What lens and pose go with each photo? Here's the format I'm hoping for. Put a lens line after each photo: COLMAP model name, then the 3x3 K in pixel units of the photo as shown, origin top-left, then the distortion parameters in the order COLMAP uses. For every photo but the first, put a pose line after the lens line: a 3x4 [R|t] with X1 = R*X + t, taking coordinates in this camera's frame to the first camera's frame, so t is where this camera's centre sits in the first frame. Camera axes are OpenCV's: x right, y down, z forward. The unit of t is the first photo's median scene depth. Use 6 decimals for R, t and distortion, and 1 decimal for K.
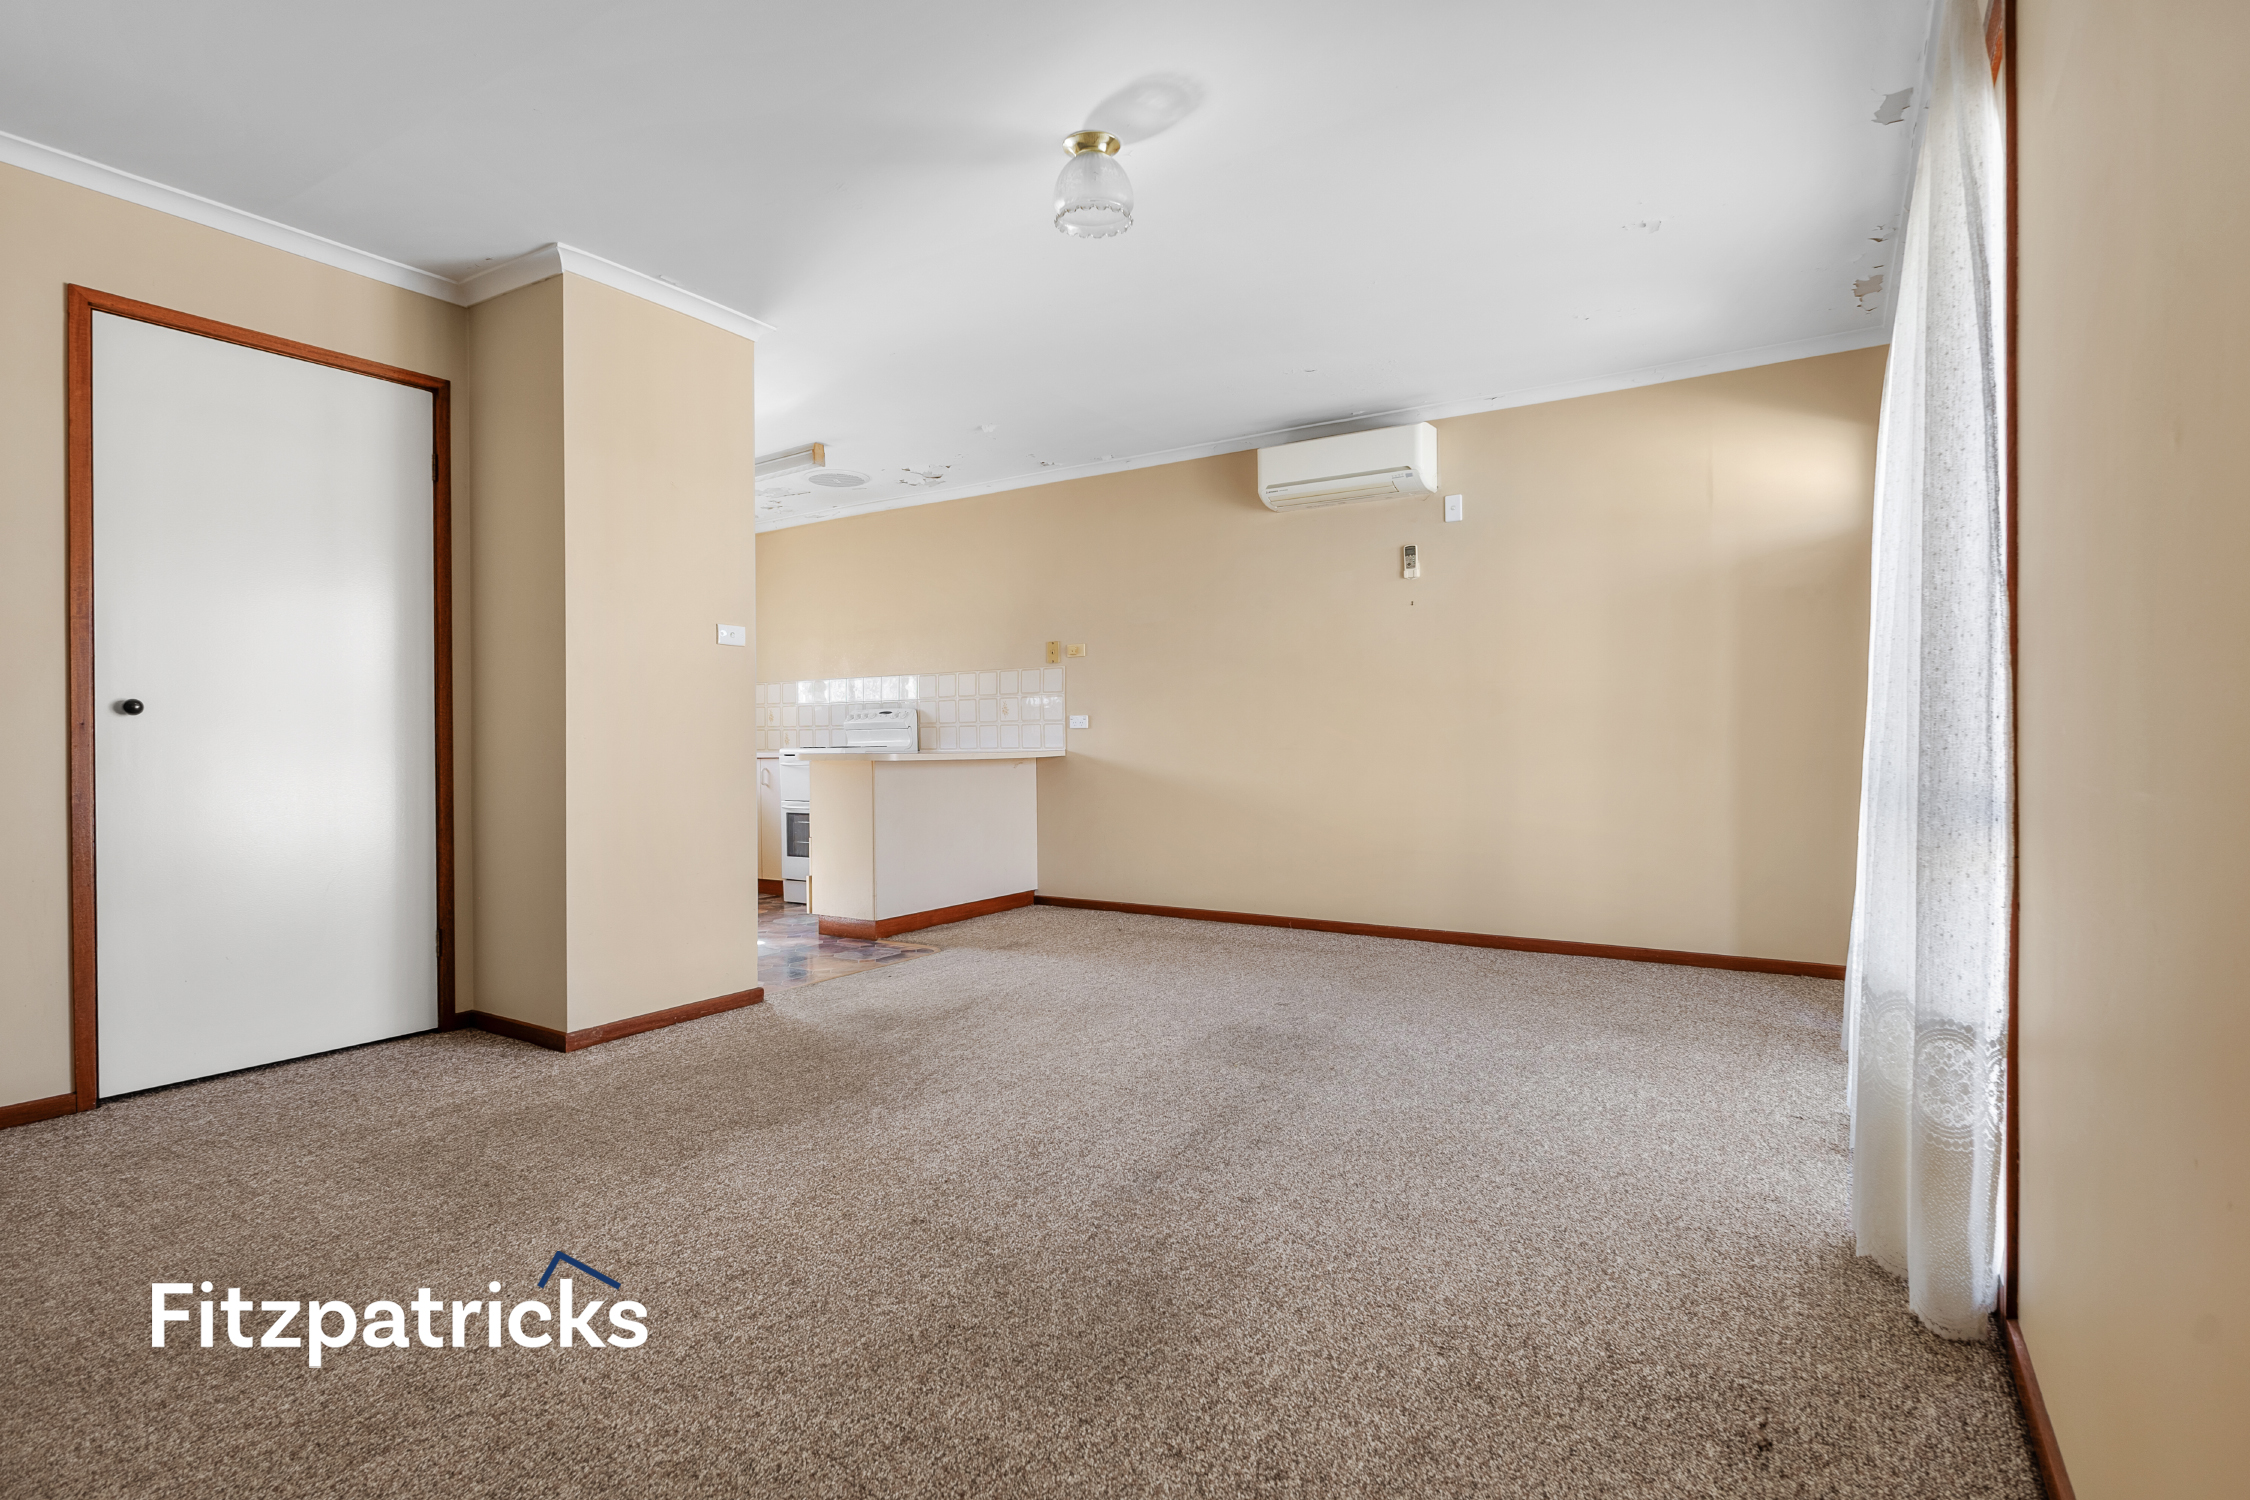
lens RADIAL K [[1062.2, 0, 1125.0], [0, 1062.2, 750.0], [0, 0, 1]] dist [-0.002687, -0.000306]
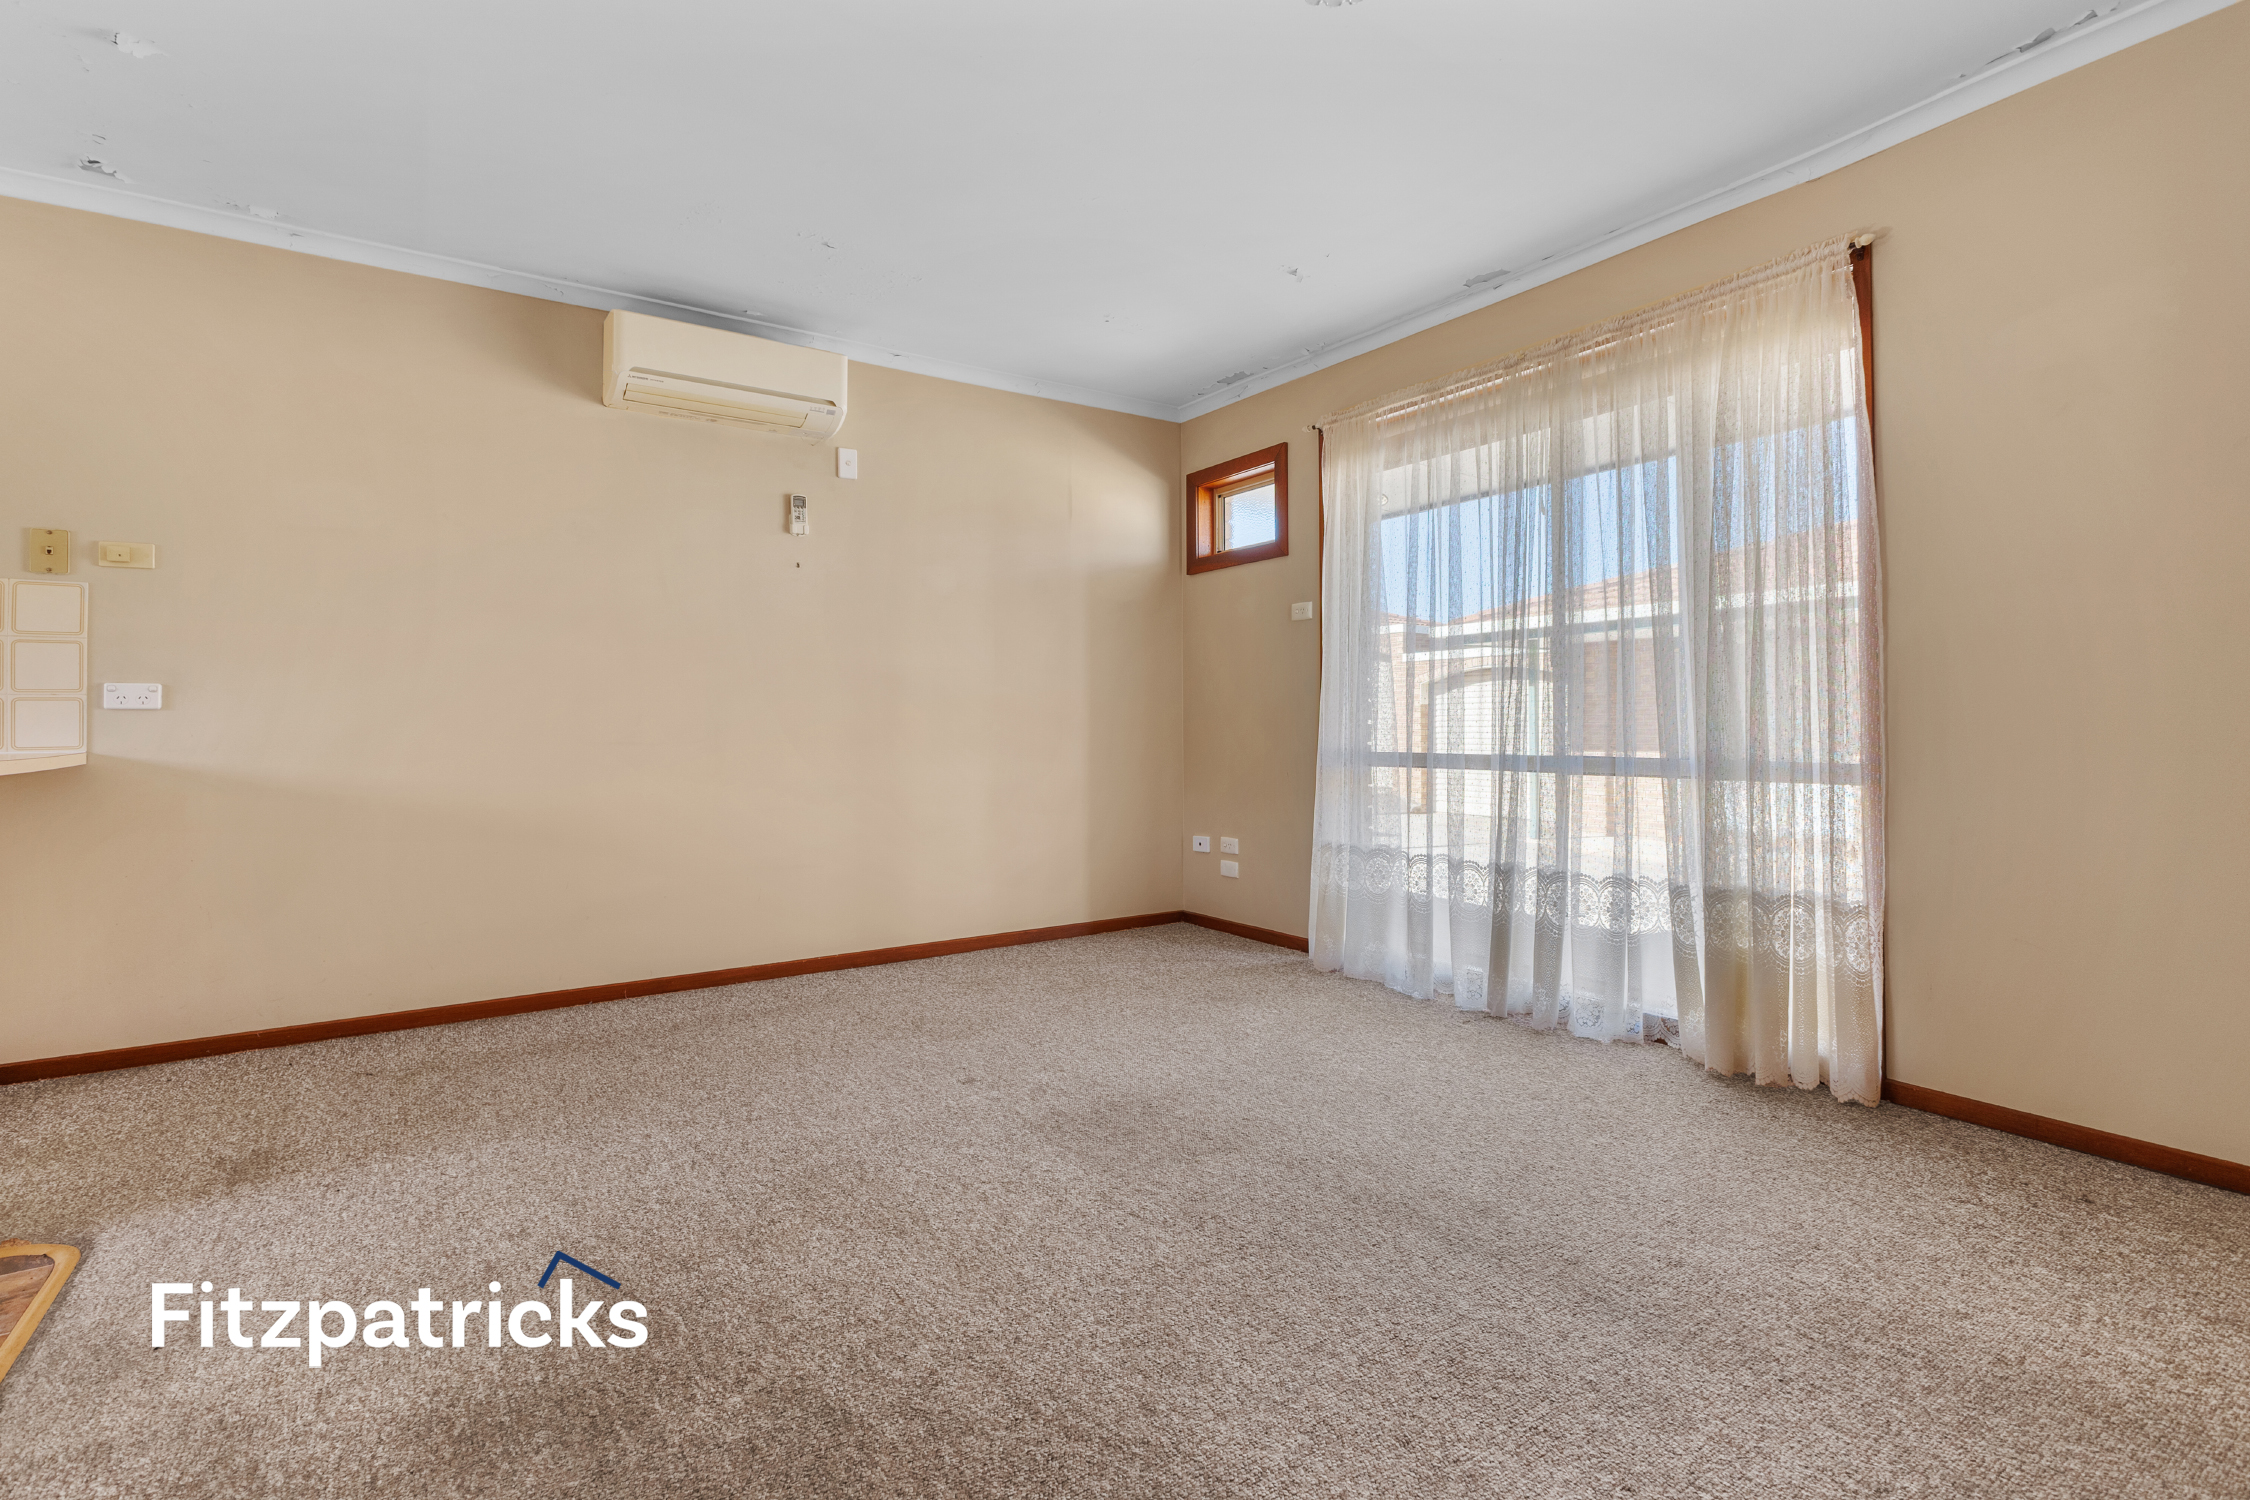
lens RADIAL K [[1029.6, 0, 1118.5], [0, 1029.6, 702.7], [0, 0, 1]] dist [0.000360, -0.000449]
pose [[0.418781, 0.025336, 0.907734, -0.292248], [0.013398, 0.999329, -0.034074, -0.000353], [-0.907988, 0.026432, 0.418161, 0.368942]]
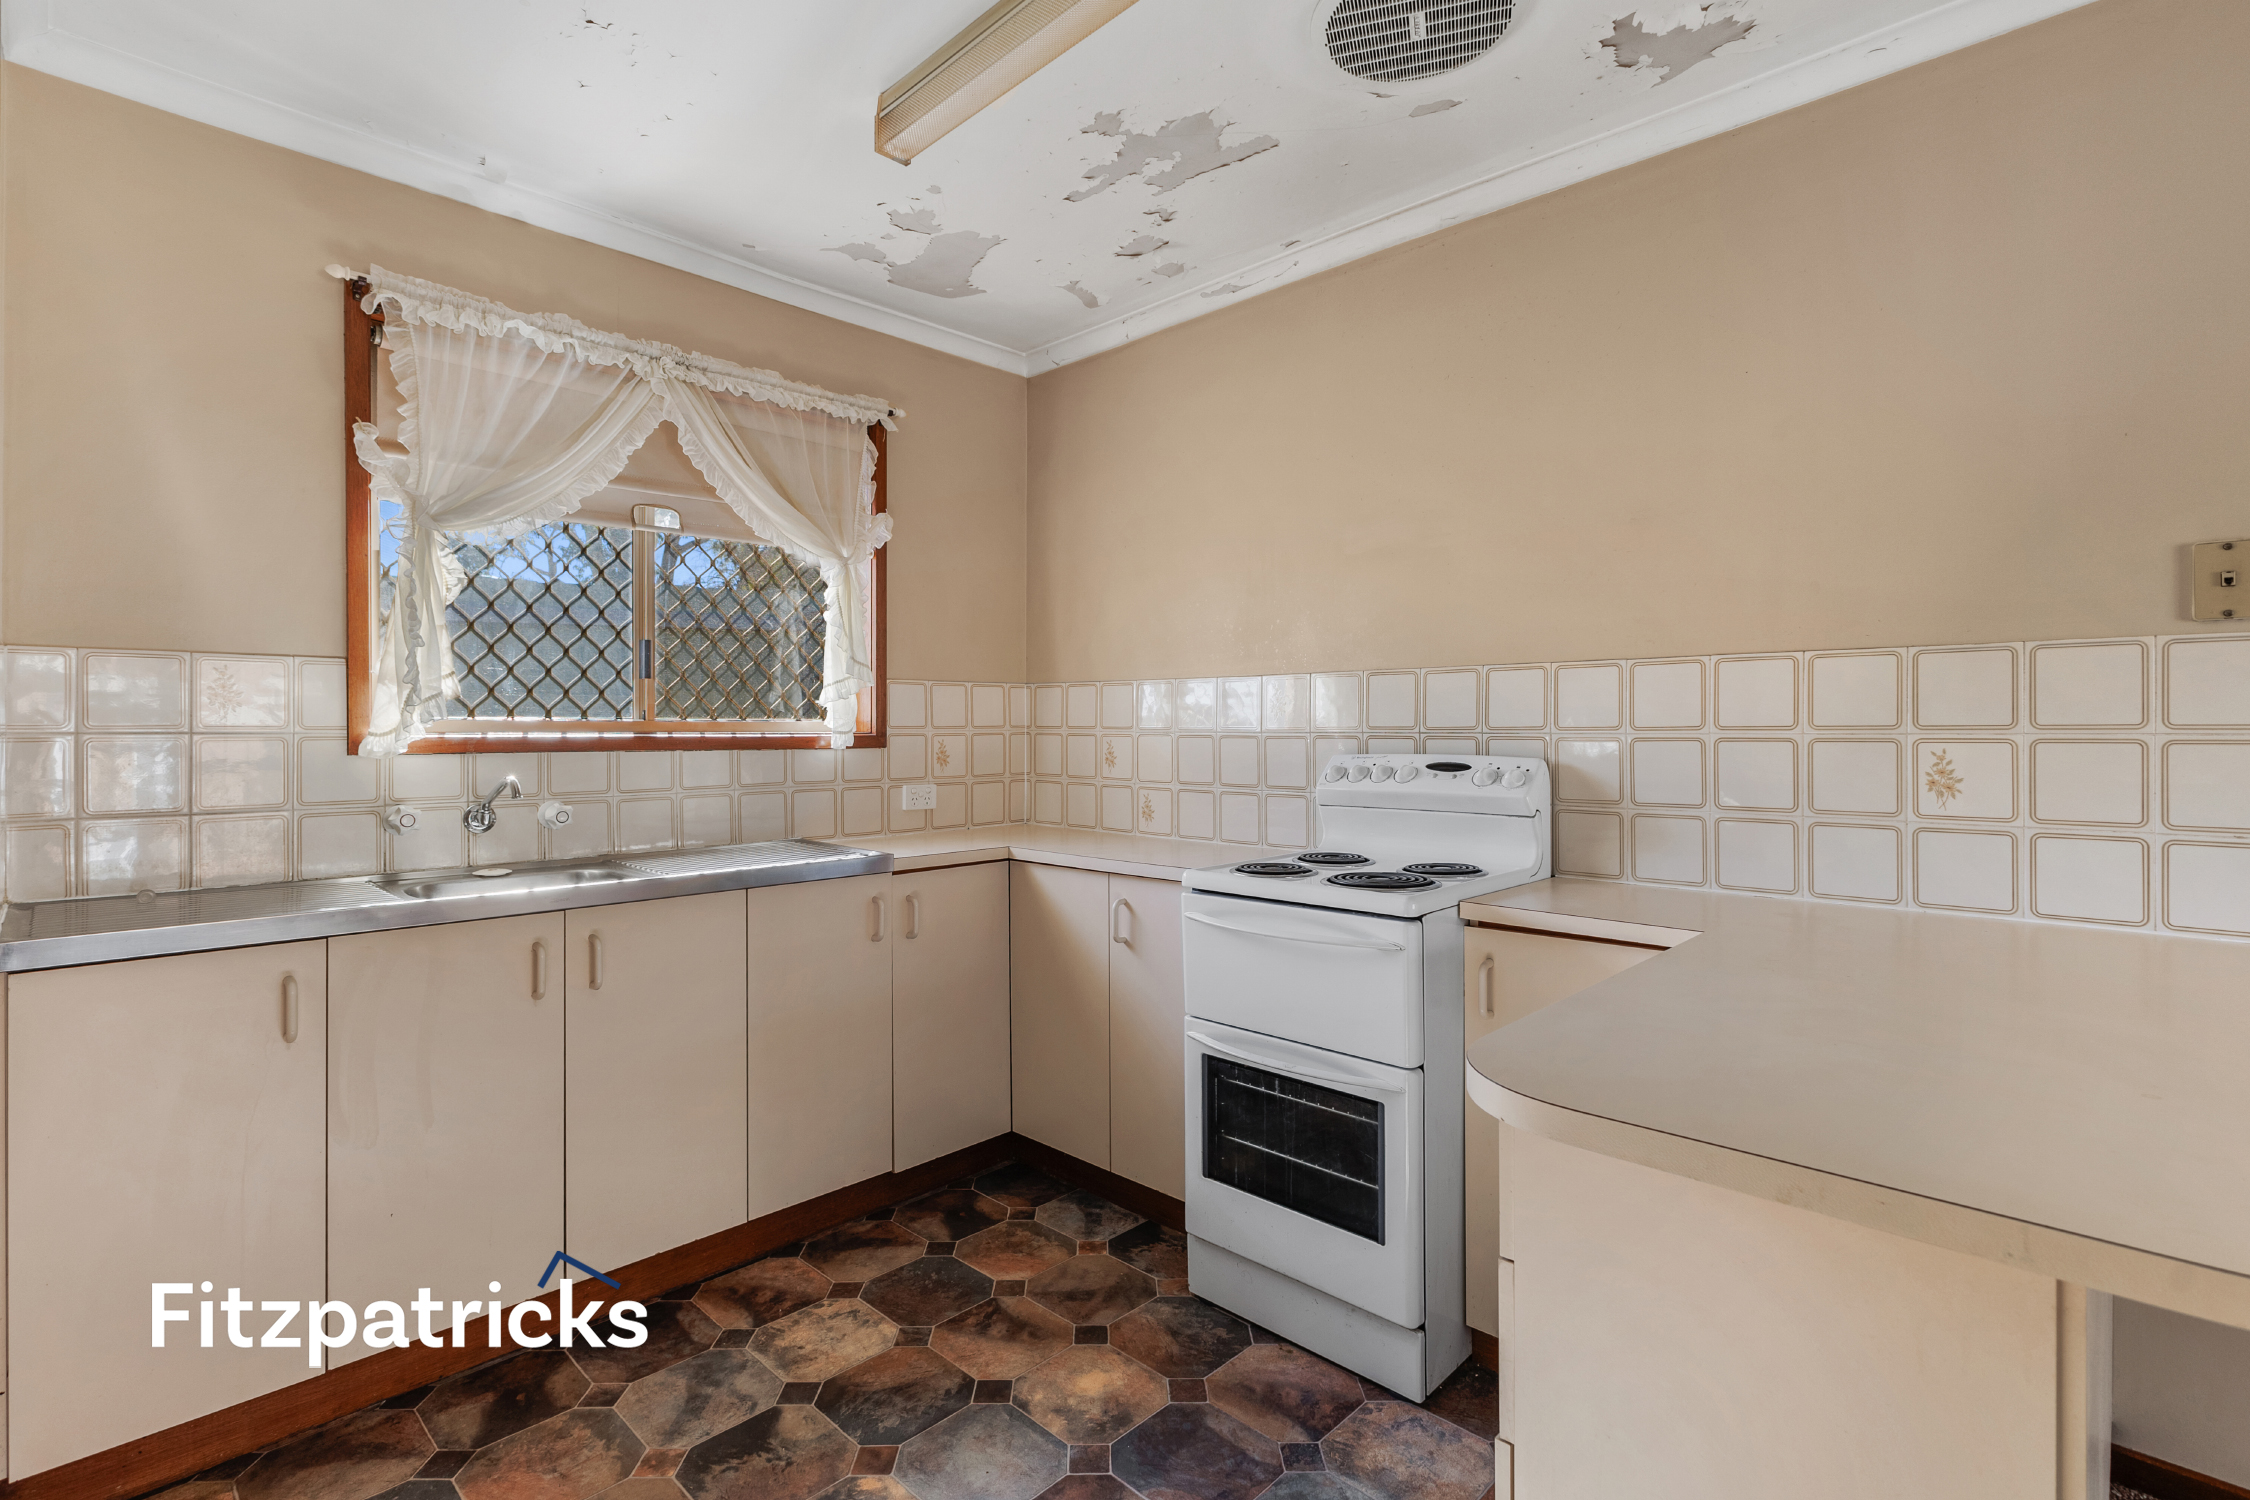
lens RADIAL K [[1062.2, 0, 1125.0], [0, 1062.2, 750.0], [0, 0, 1]] dist [-0.002687, -0.000306]
pose [[0.978017, 0.022971, -0.207258, -0.289873], [-0.023987, 0.999709, -0.002389, -0.041599], [0.207142, 0.007308, 0.978284, 0.687198]]
